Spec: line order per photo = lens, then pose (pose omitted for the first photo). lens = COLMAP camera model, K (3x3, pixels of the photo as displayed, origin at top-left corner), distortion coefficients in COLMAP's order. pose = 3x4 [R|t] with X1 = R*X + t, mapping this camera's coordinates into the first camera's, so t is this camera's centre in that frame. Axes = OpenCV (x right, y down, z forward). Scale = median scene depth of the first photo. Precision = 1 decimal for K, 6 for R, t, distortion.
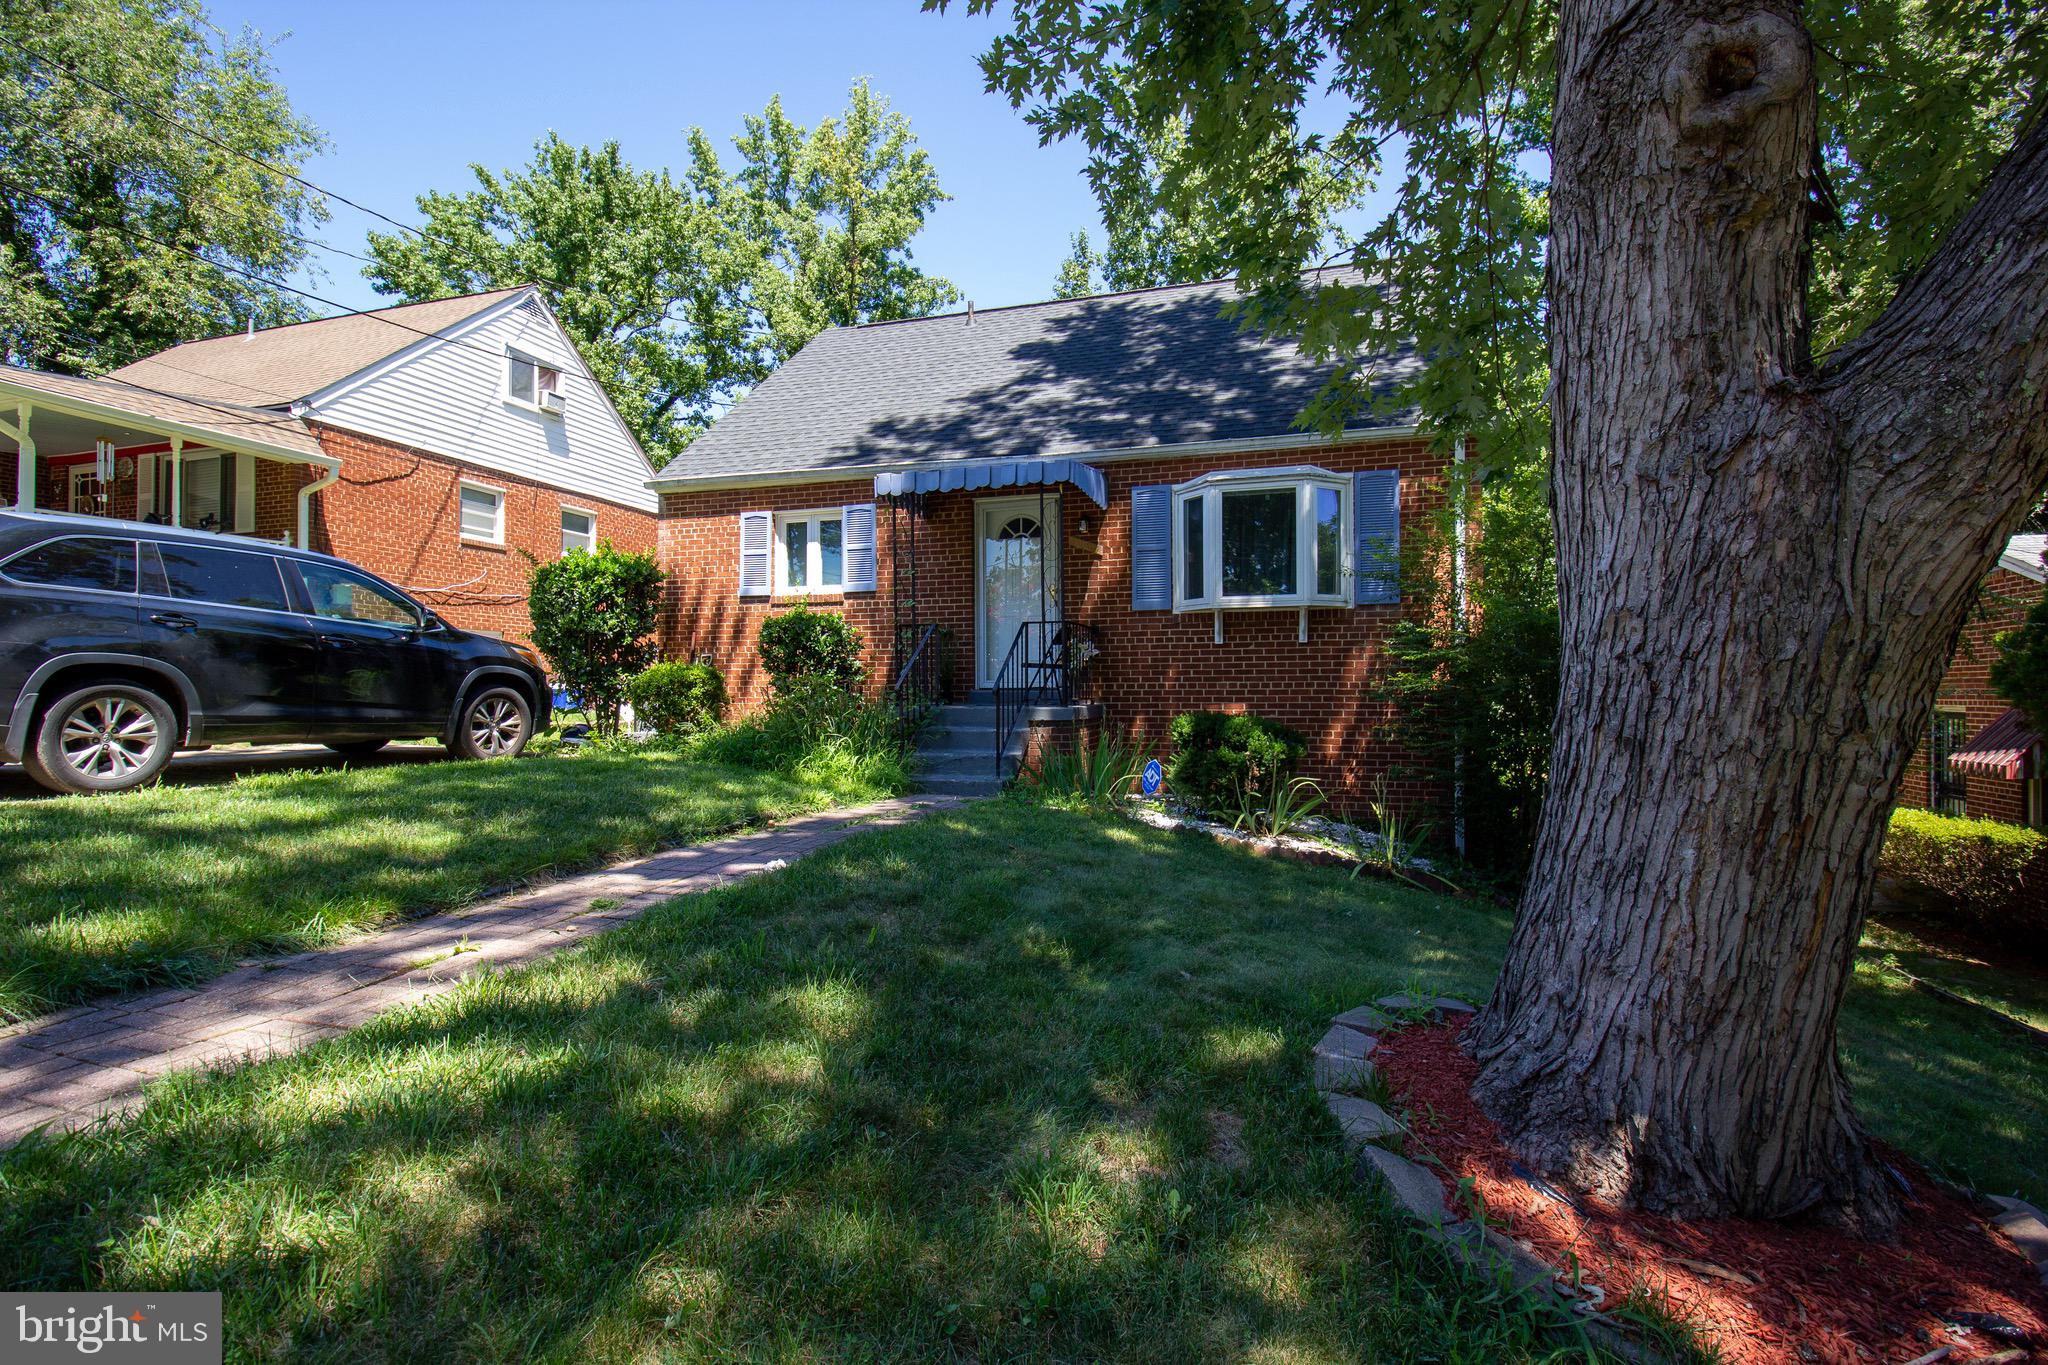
lens RADIAL K [[942.2, 0, 1024.0], [0, 942.2, 682.5], [0, 0, 1]] dist [-0.001984, -0.000243]
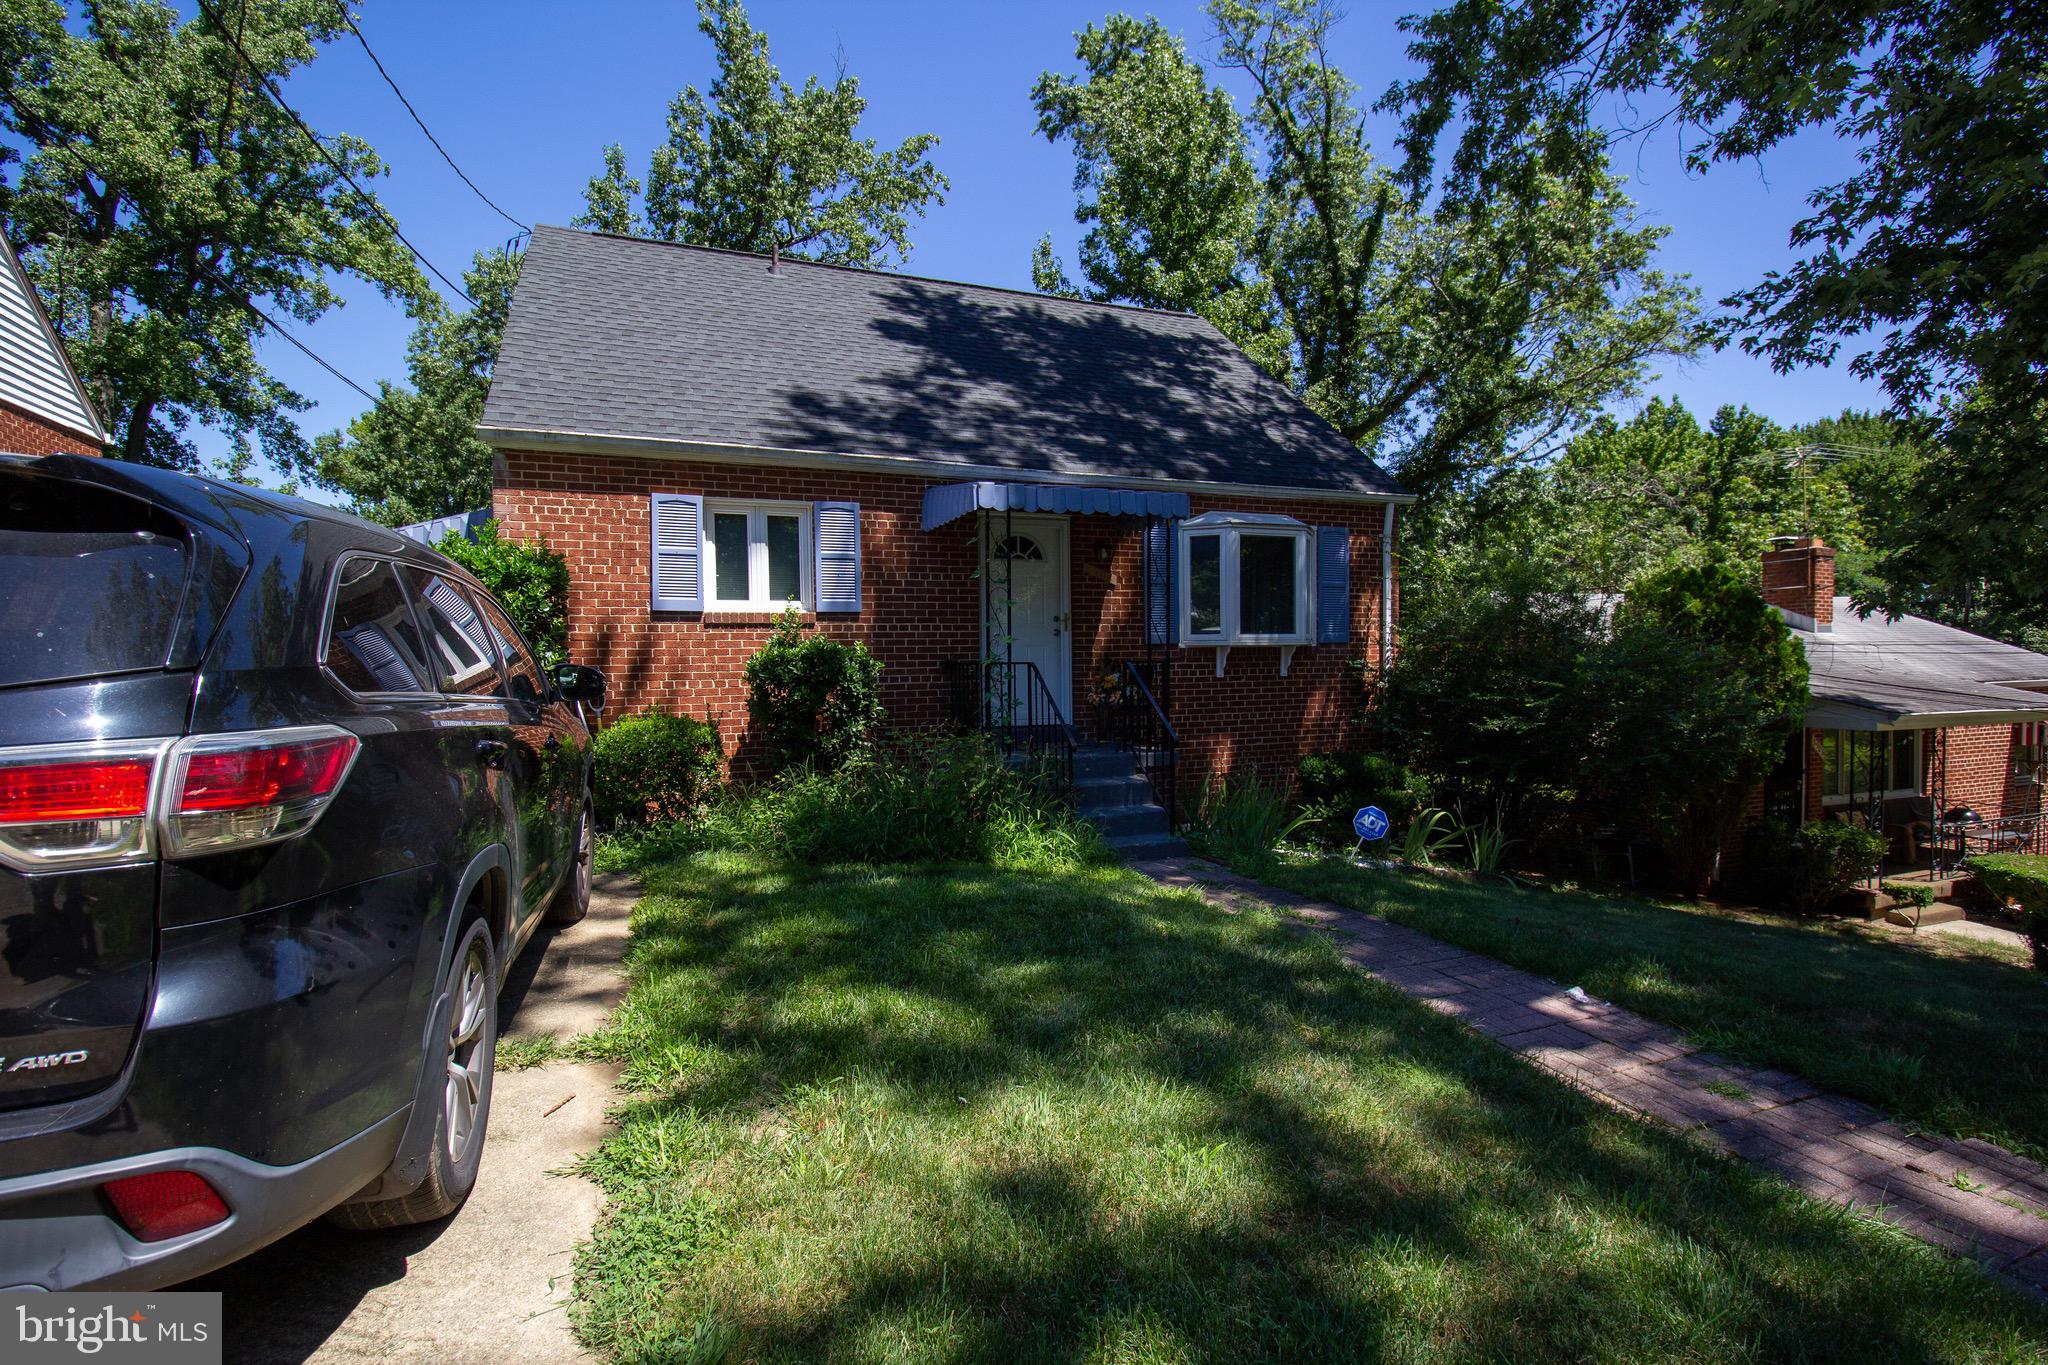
lens RADIAL K [[949.2, 0, 1024.0], [0, 949.2, 682.5], [0, 0, 1]] dist [-0.001639, -0.012163]
pose [[0.782430, -0.022147, 0.622344, -0.543285], [0.004785, 0.999552, 0.029556, -0.059174], [-0.622720, -0.020148, 0.782185, 0.272106]]
